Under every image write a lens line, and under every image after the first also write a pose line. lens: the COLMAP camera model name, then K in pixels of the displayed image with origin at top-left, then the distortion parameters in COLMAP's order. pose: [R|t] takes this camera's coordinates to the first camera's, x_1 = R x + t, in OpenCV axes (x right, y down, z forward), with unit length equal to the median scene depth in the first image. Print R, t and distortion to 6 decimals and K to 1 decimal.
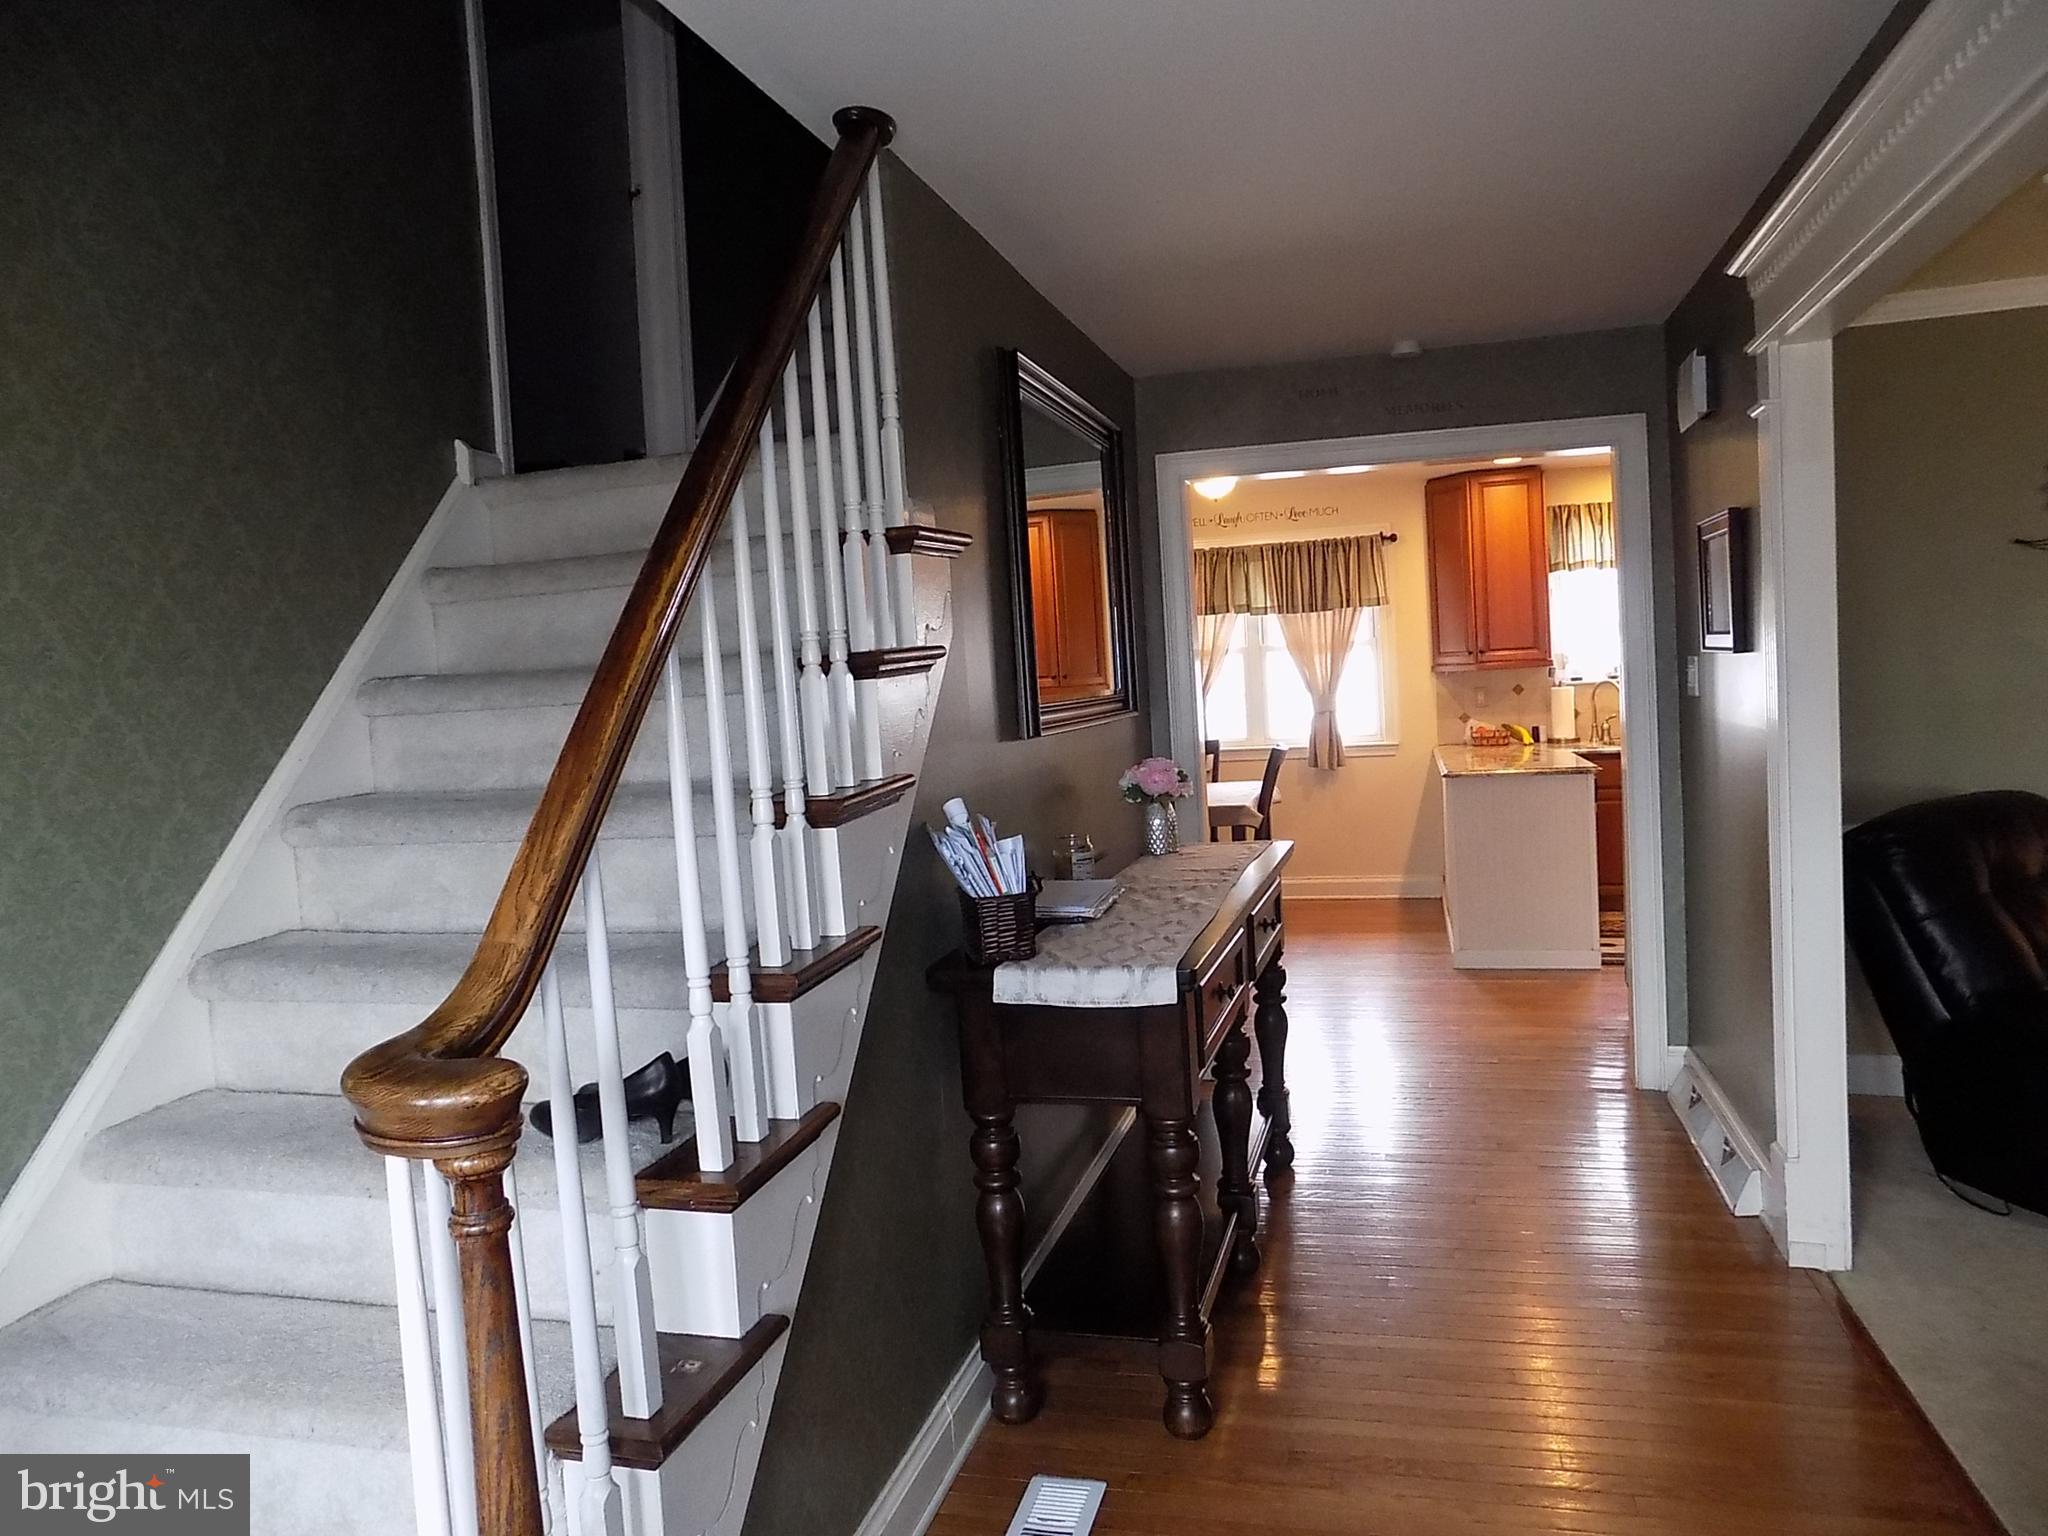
lens RADIAL K [[1391.0, 0, 1065.6], [0, 1391.0, 760.1], [0, 0, 1]] dist [-0.059391, 0.068141]
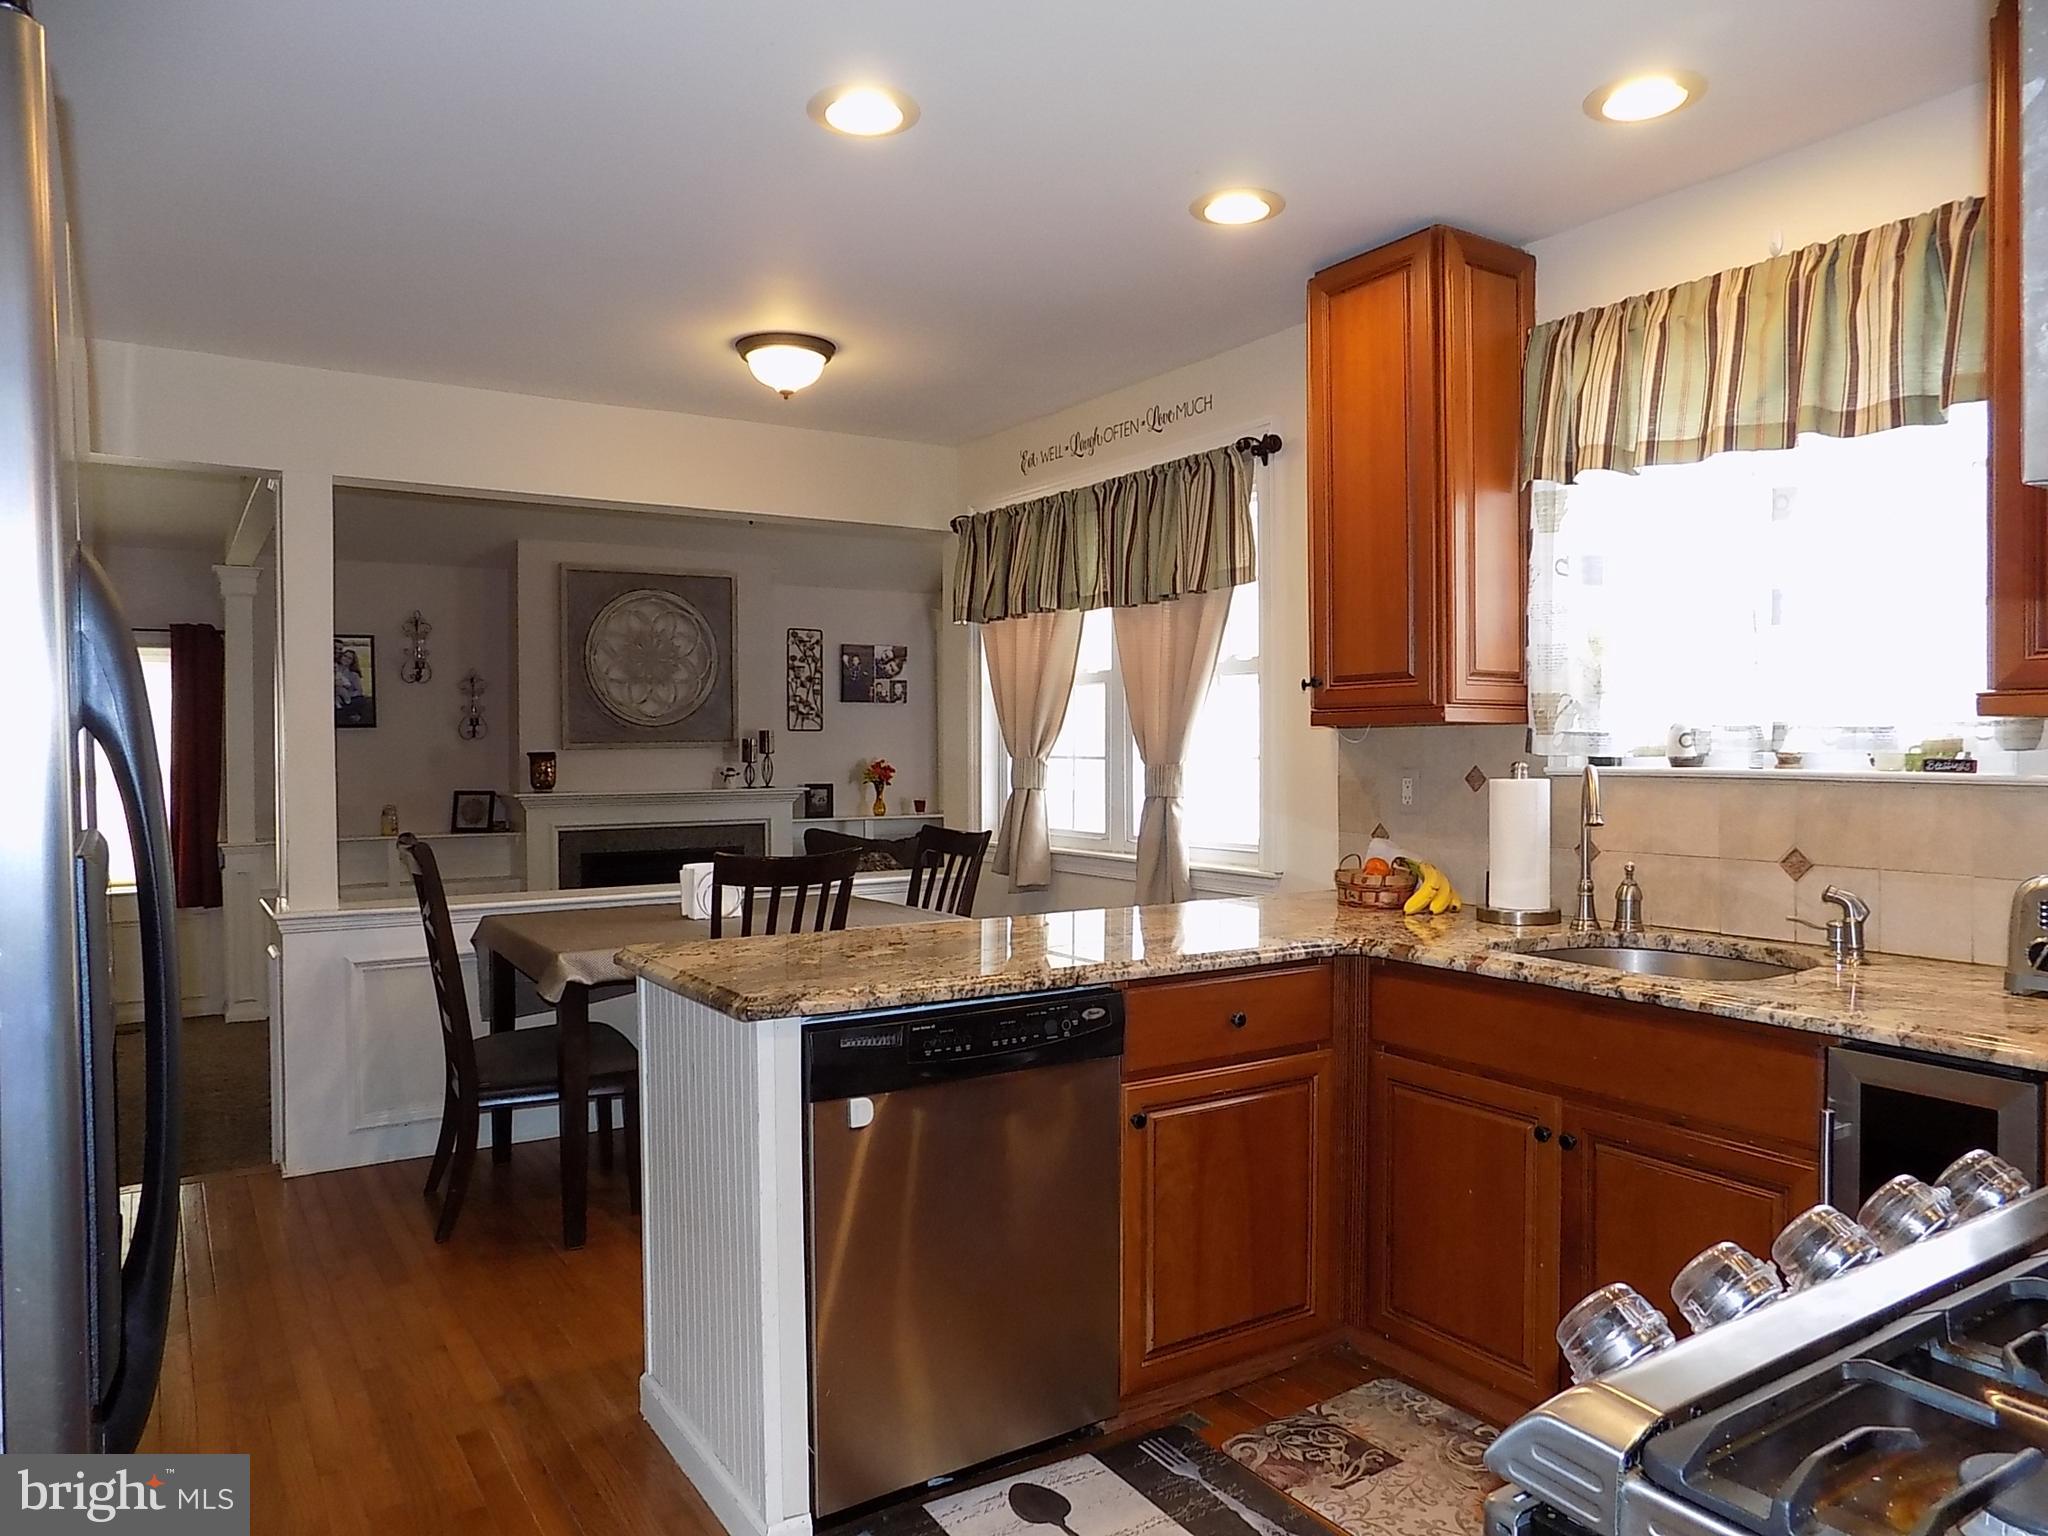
lens RADIAL K [[1391.0, 0, 1065.6], [0, 1391.0, 760.1], [0, 0, 1]] dist [-0.059391, 0.068141]
pose [[0.752437, 0.064684, -0.655480, 0.502101], [-0.096852, 0.995214, -0.012969, -0.038897], [0.651504, 0.073242, 0.755101, 0.597272]]
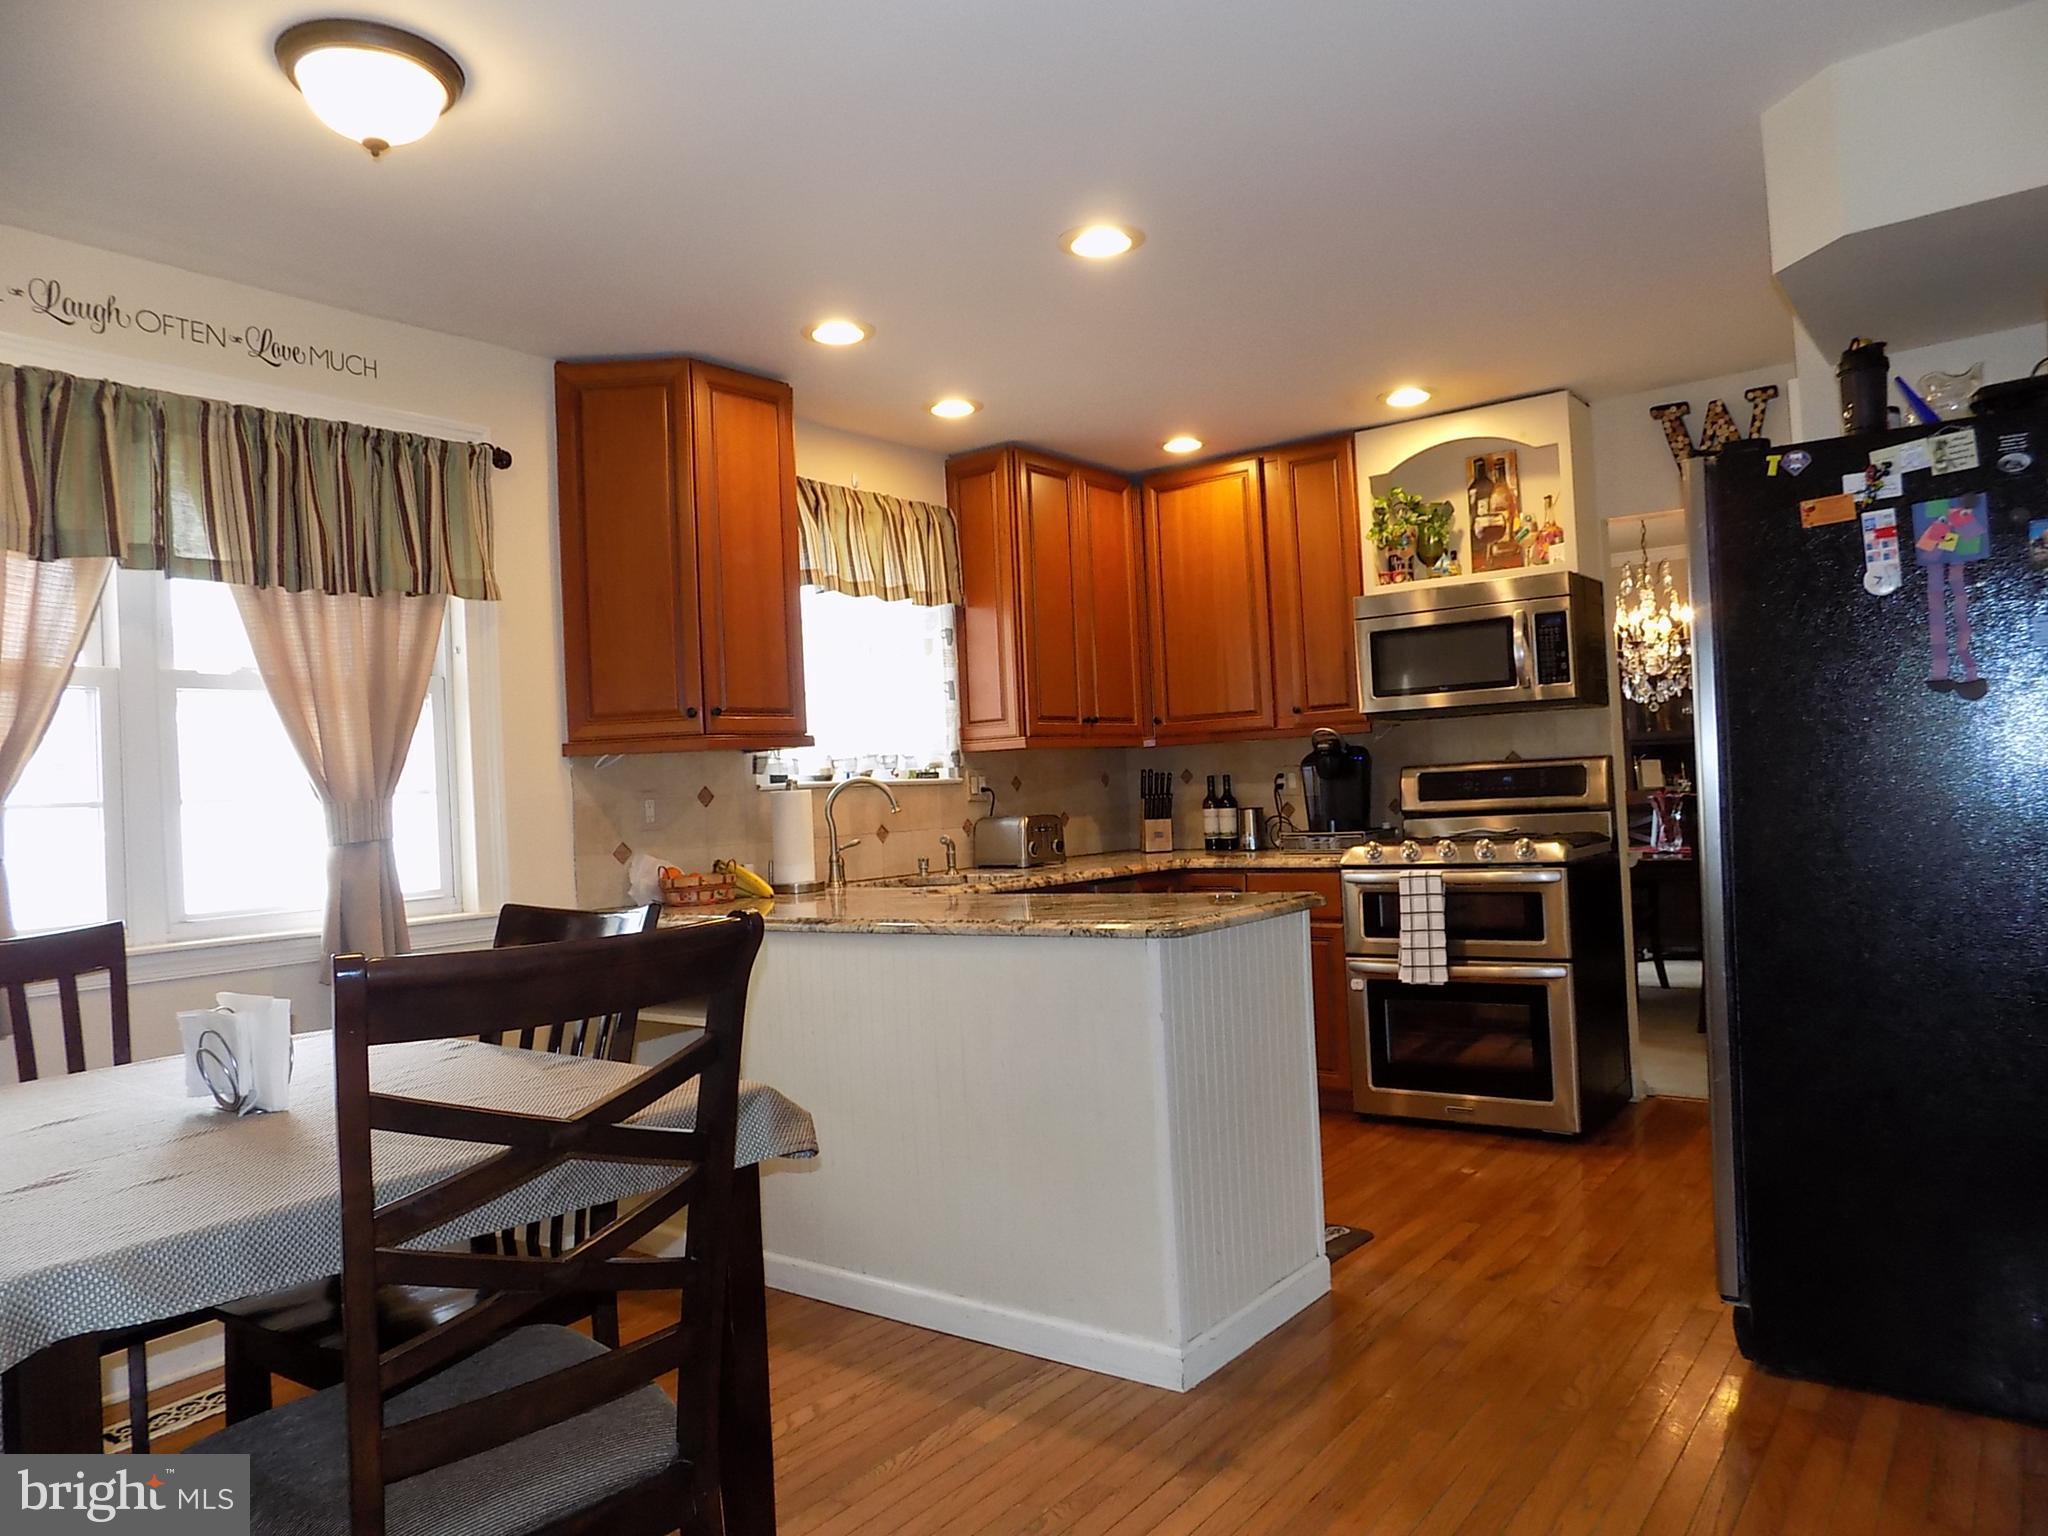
lens RADIAL K [[1391.0, 0, 1065.6], [0, 1391.0, 760.1], [0, 0, 1]] dist [-0.059391, 0.068141]
pose [[0.370213, 0.059058, 0.927068, -0.110925], [0.104525, 0.988991, -0.104744, 0.004775], [-0.923048, 0.135679, 0.359964, 0.674024]]
